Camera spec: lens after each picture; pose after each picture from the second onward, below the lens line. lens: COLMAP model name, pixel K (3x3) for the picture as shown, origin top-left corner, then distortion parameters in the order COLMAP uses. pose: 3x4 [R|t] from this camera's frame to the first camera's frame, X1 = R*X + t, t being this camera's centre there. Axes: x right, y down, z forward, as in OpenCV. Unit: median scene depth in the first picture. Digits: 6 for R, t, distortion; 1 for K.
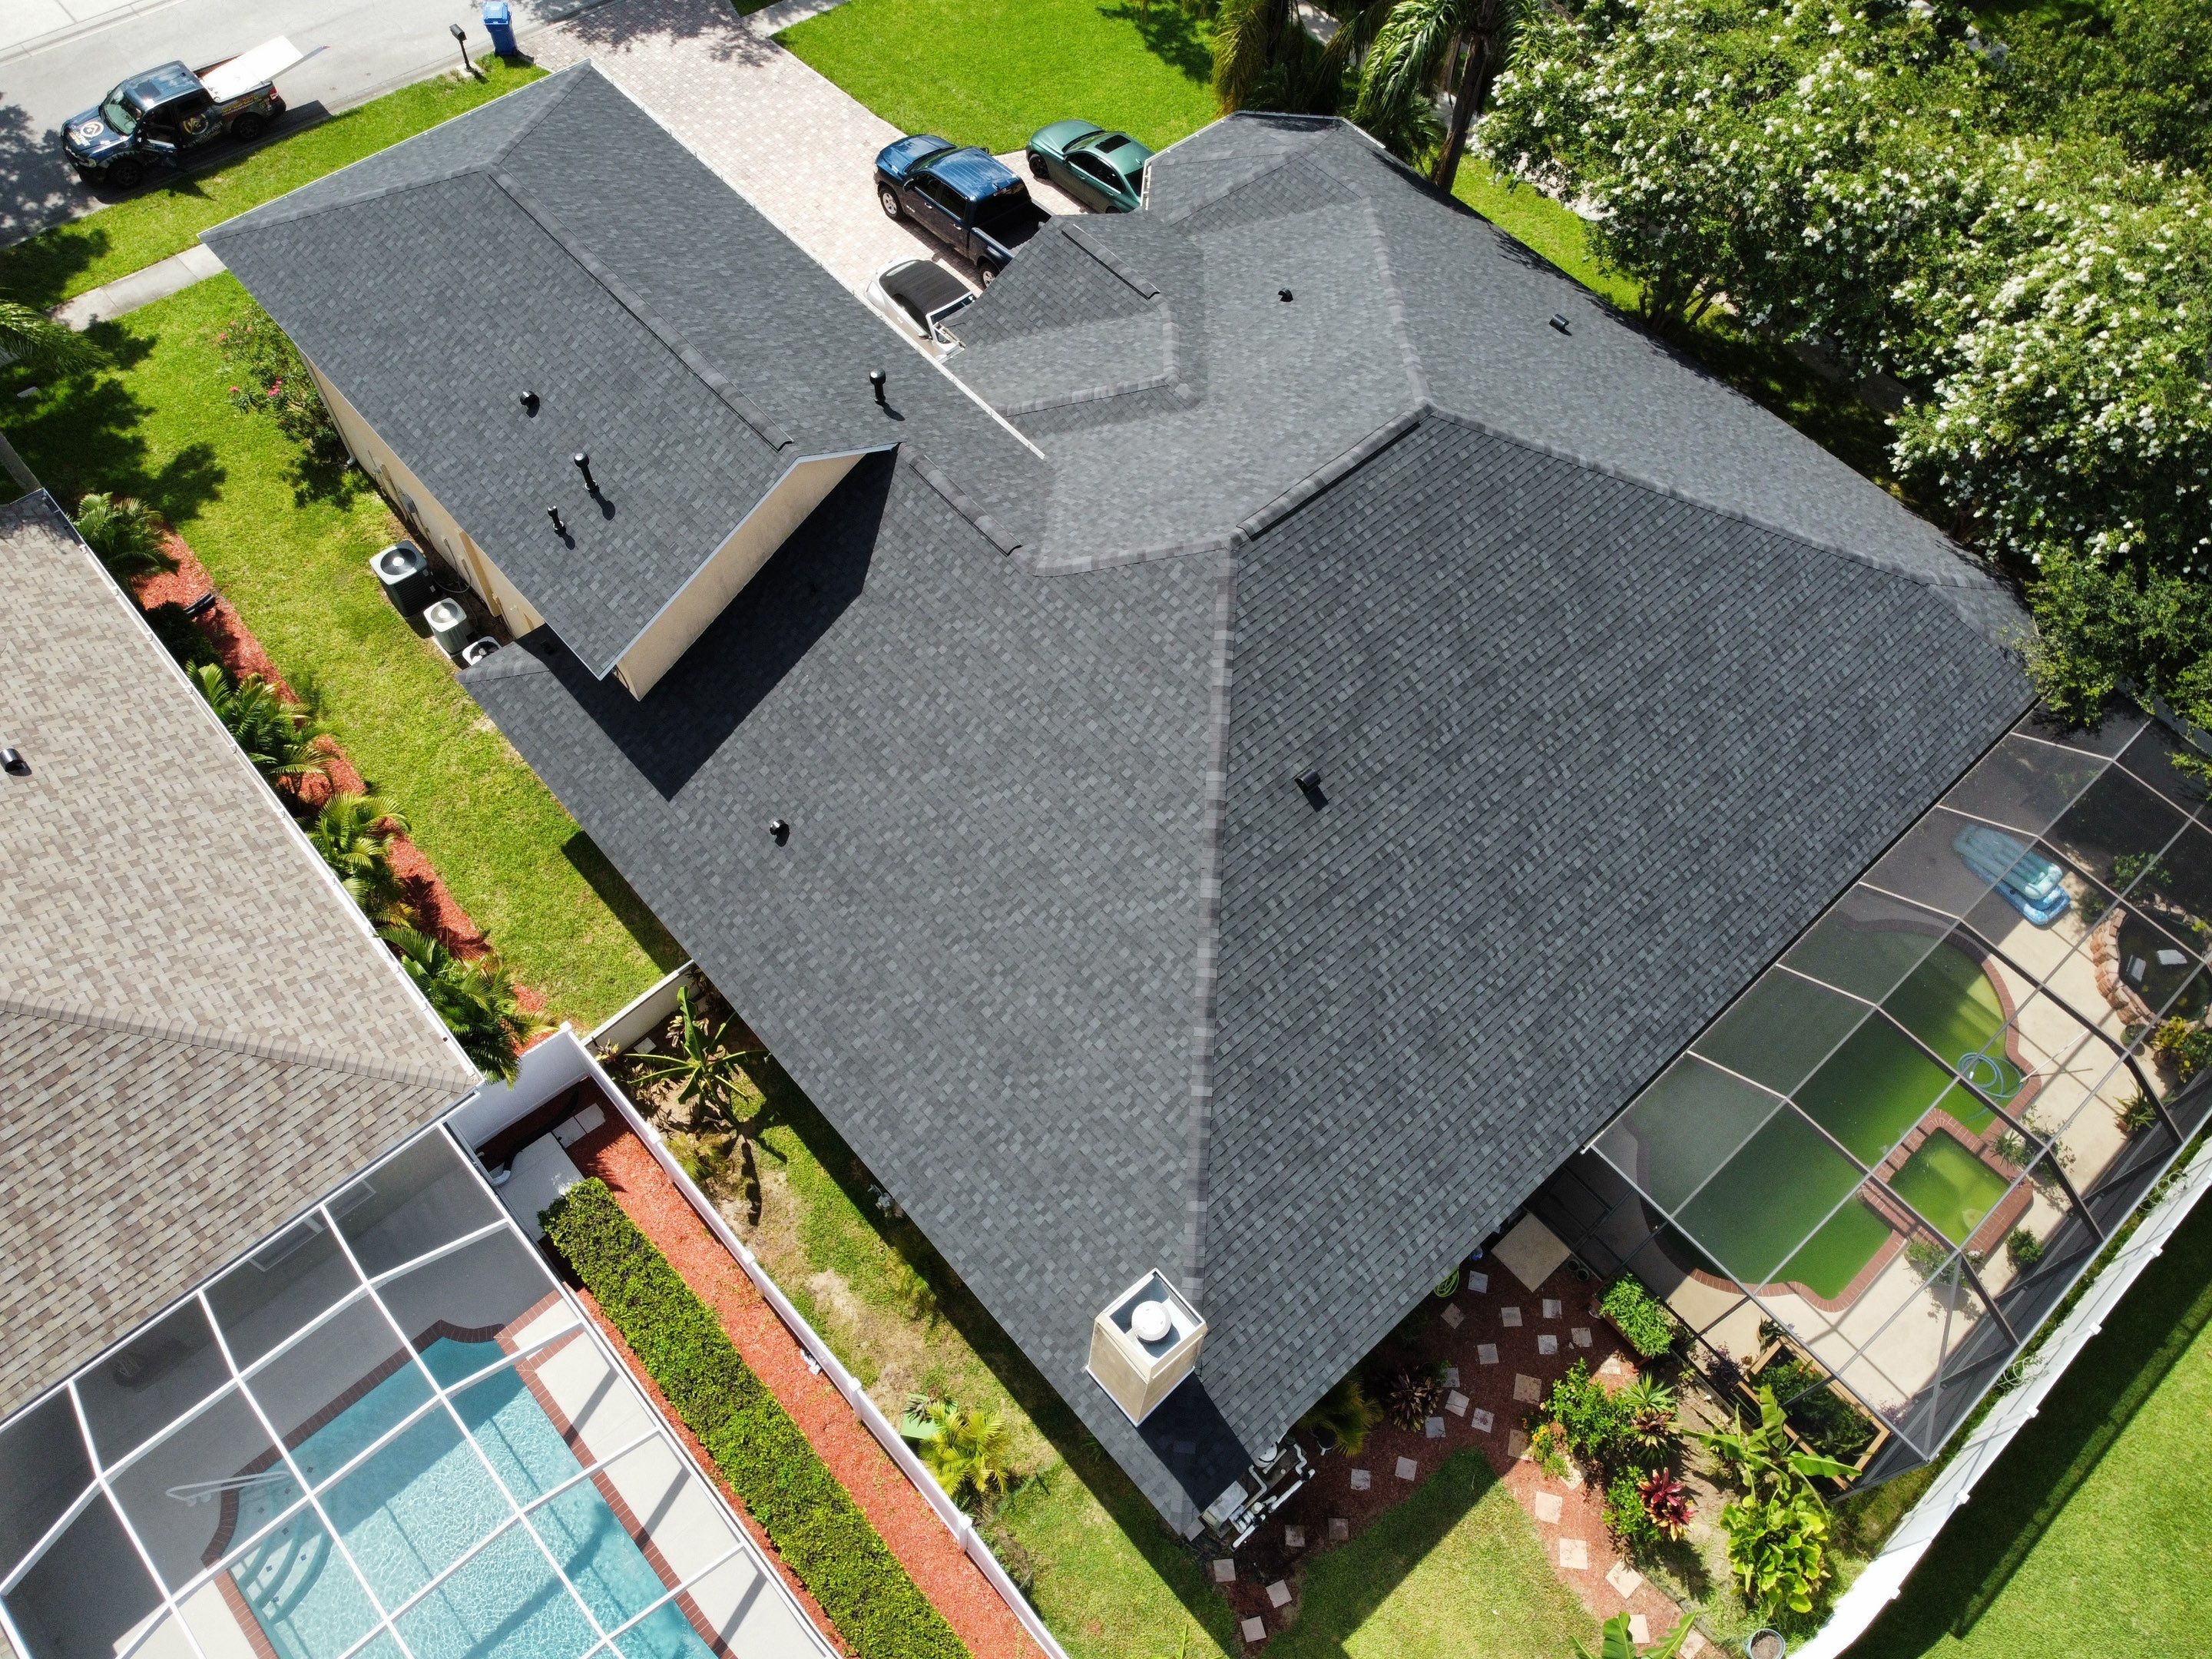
lens RADIAL K [[1673.0, 0, 1078.2], [0, 1673.0, 798.3], [0, 0, 1]] dist [0.005322, -0.013136]
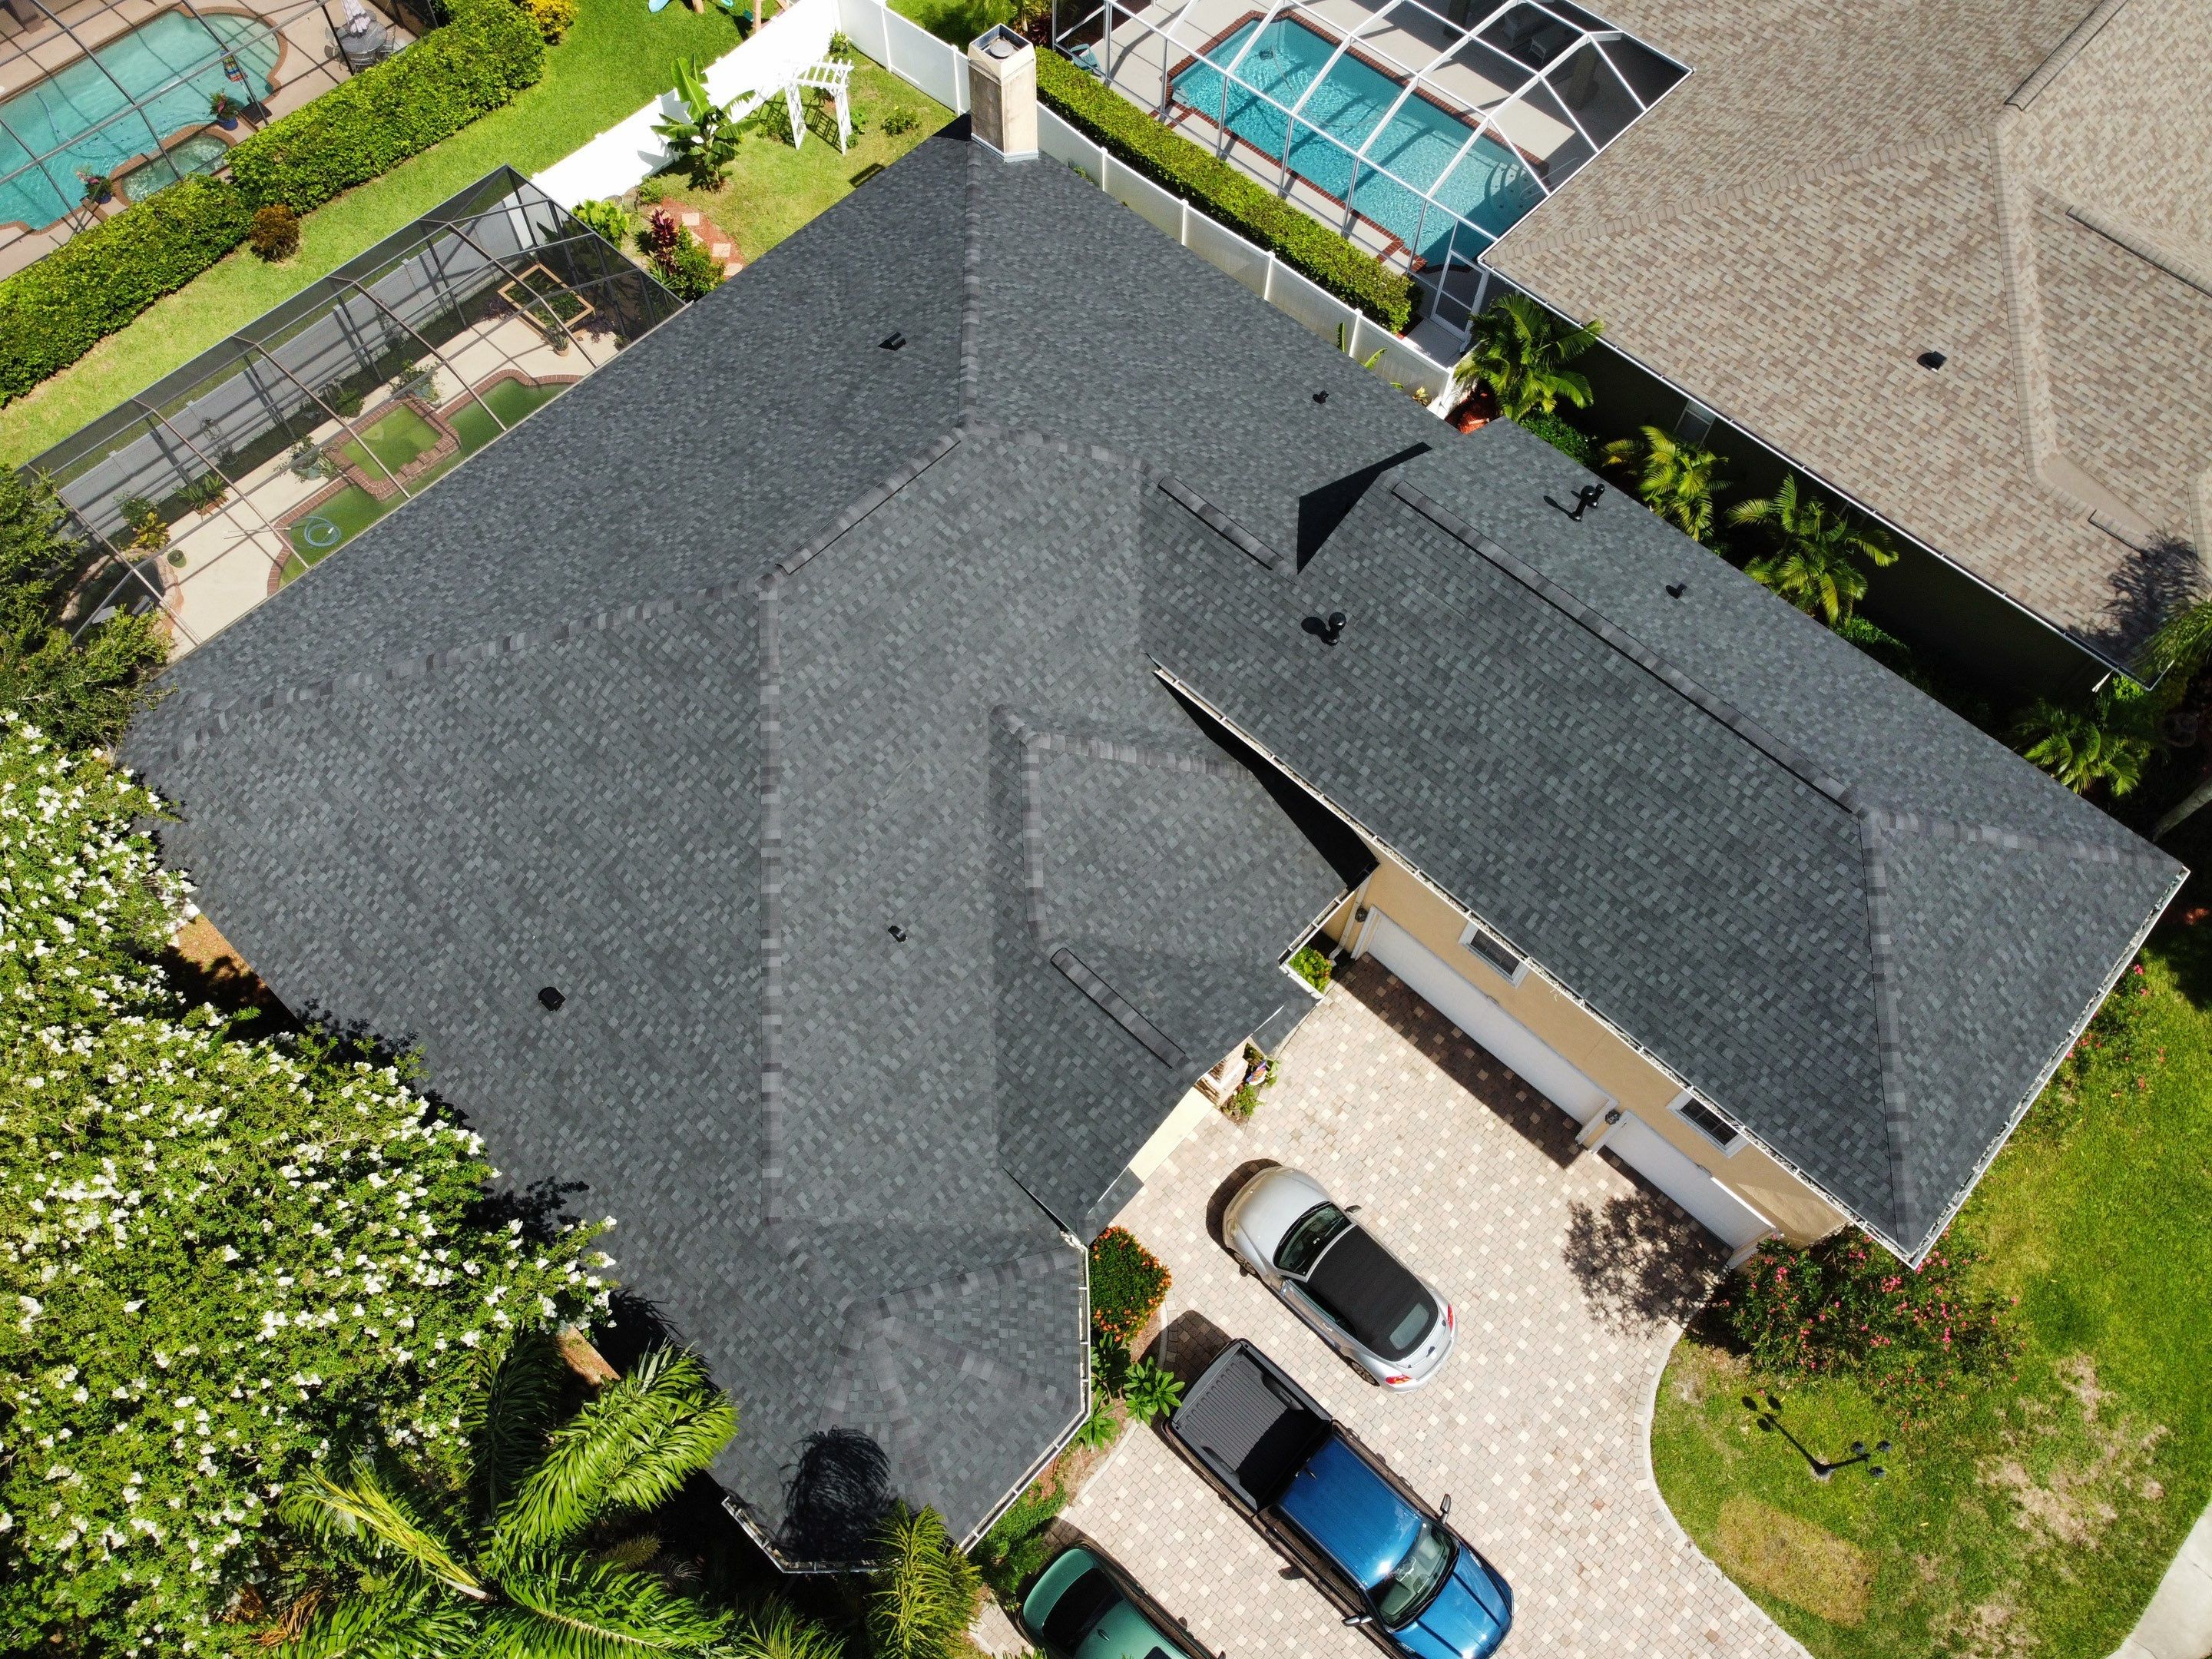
lens RADIAL K [[1673.0, 0, 1078.4], [0, 1673.0, 818.5], [0, 0, 1]] dist [0.005322, -0.013136]
pose [[-0.994604, 0.062883, -0.082510, 0.114929], [-0.103006, -0.504076, 0.857495, -1.126523], [0.012331, 0.861367, 0.507834, 0.614707]]
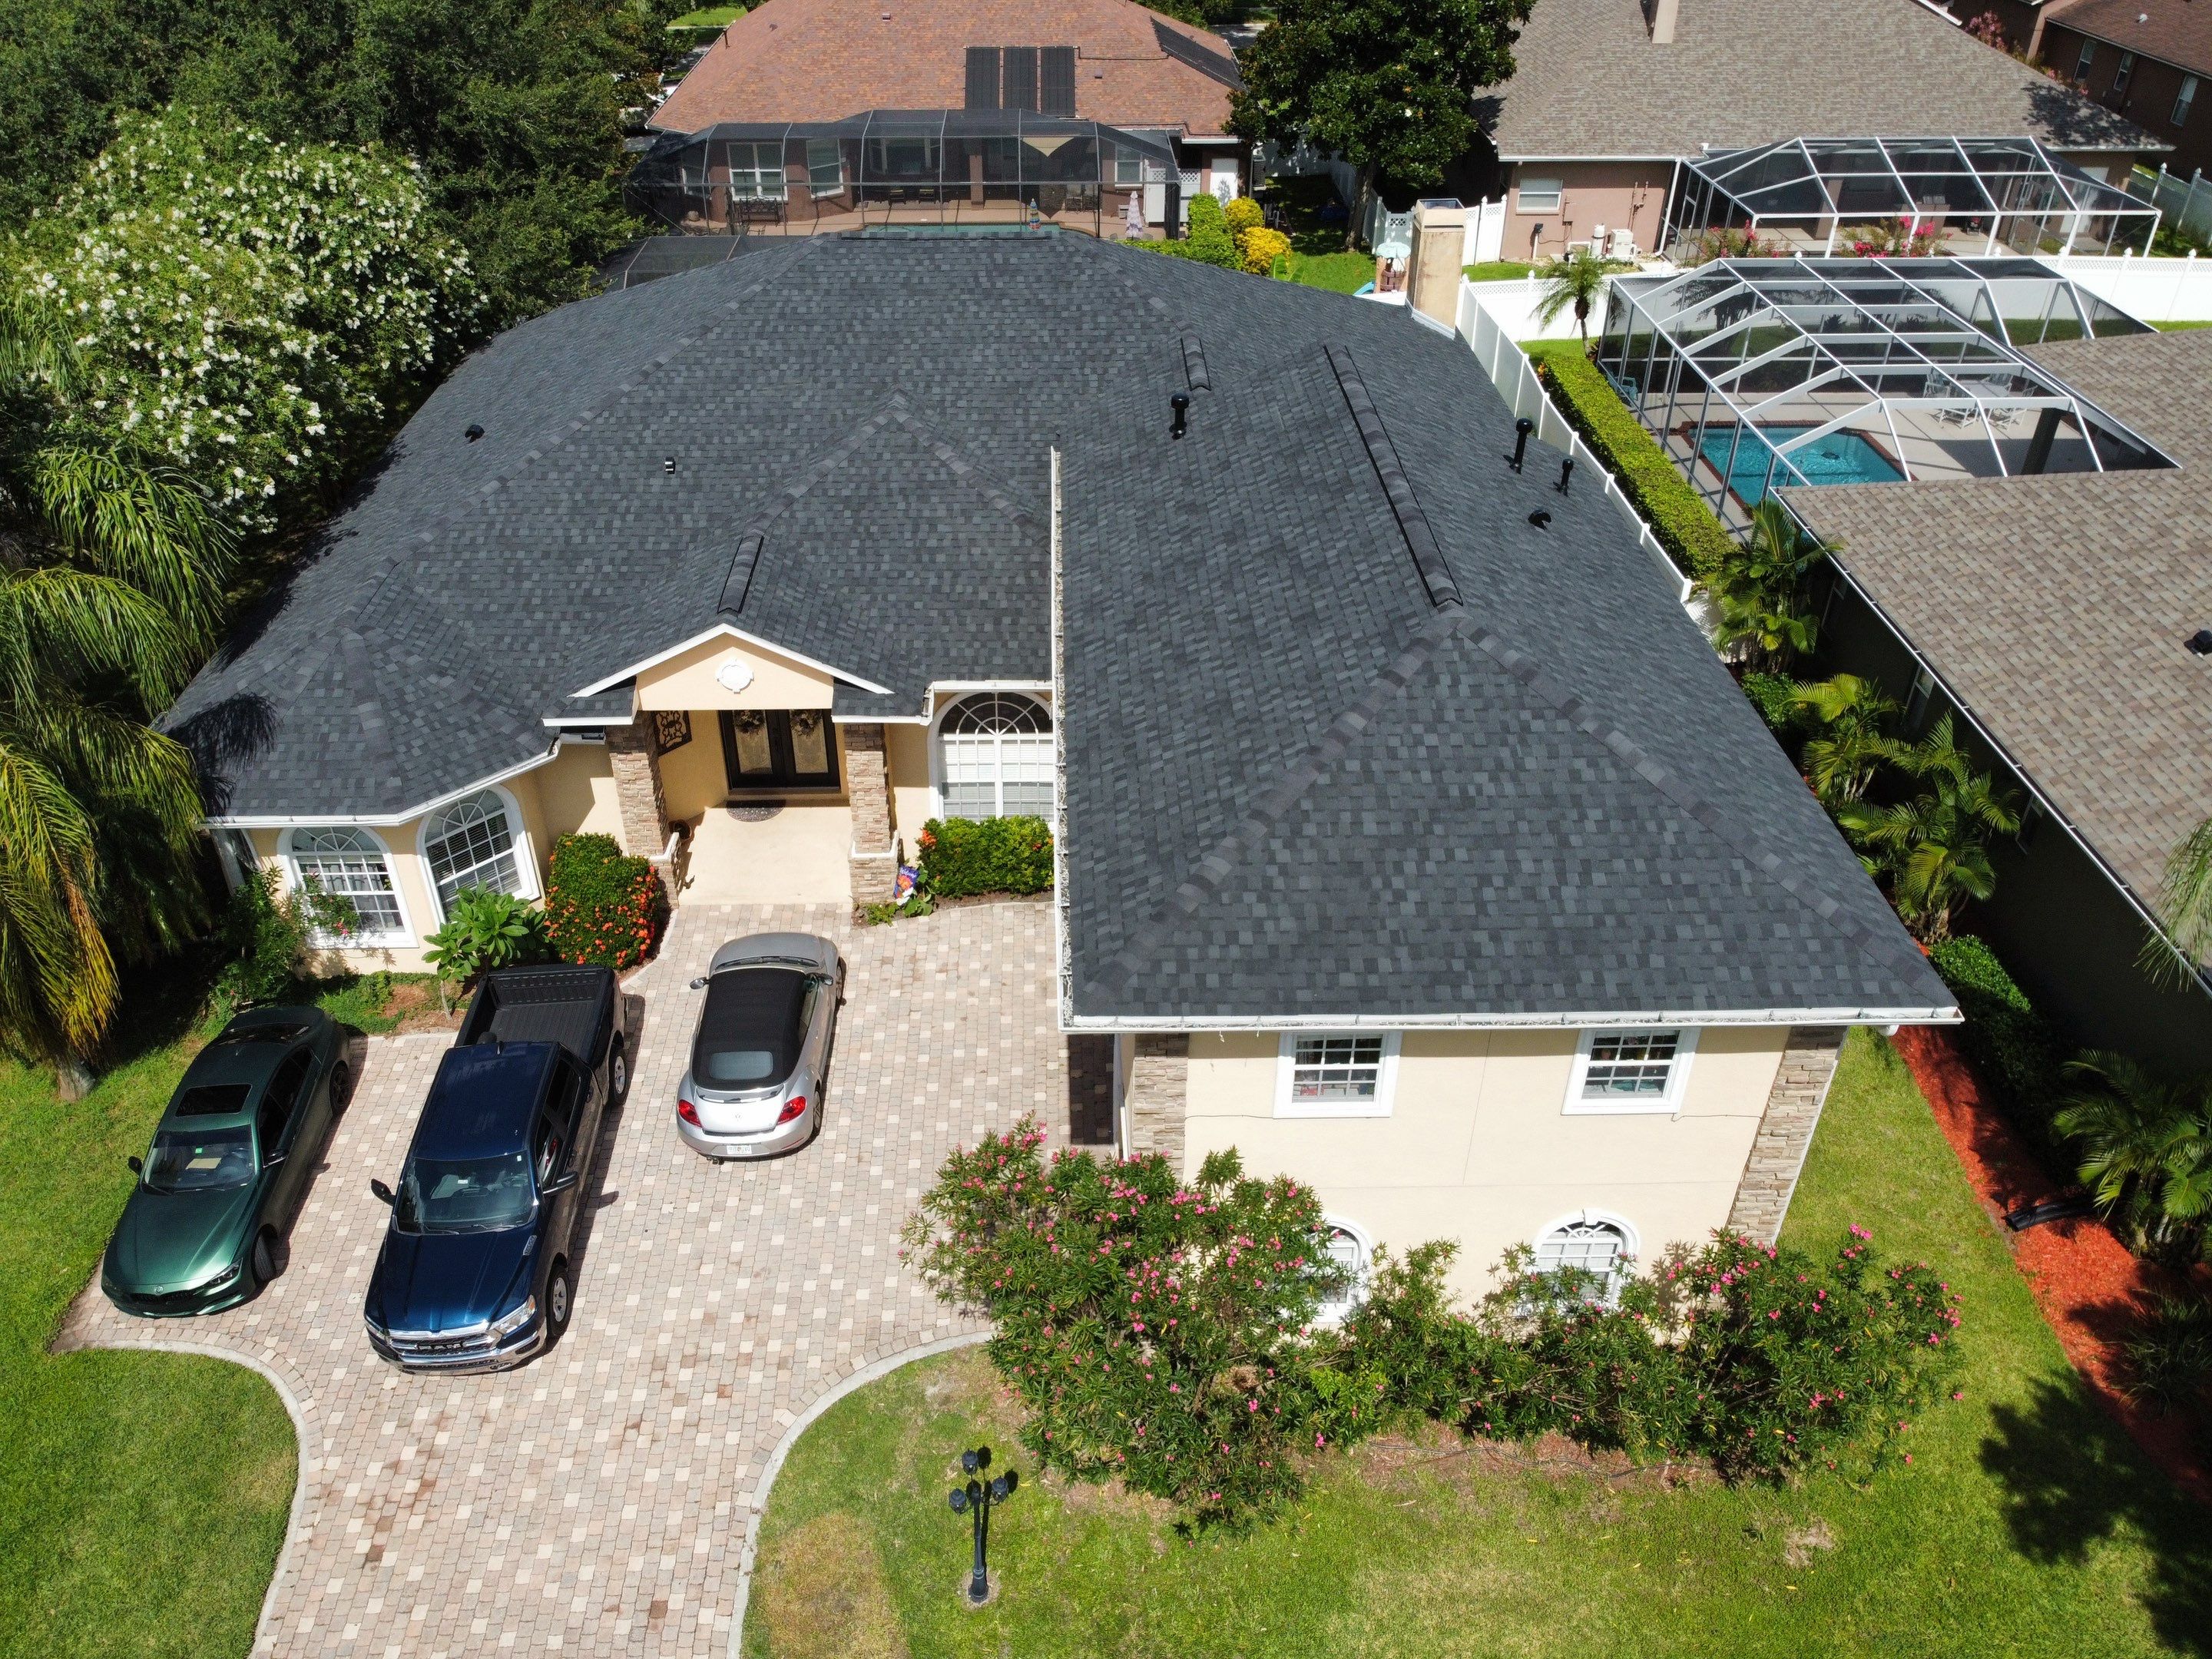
lens RADIAL K [[1673.0, 0, 1077.1], [0, 1673.0, 818.3], [0, 0, 1]] dist [0.005322, -0.013136]
pose [[-0.761725, -0.390067, 0.517323, -0.636634], [0.539293, 0.060802, 0.839920, -1.034634], [-0.359080, 0.918777, 0.164046, 1.089023]]
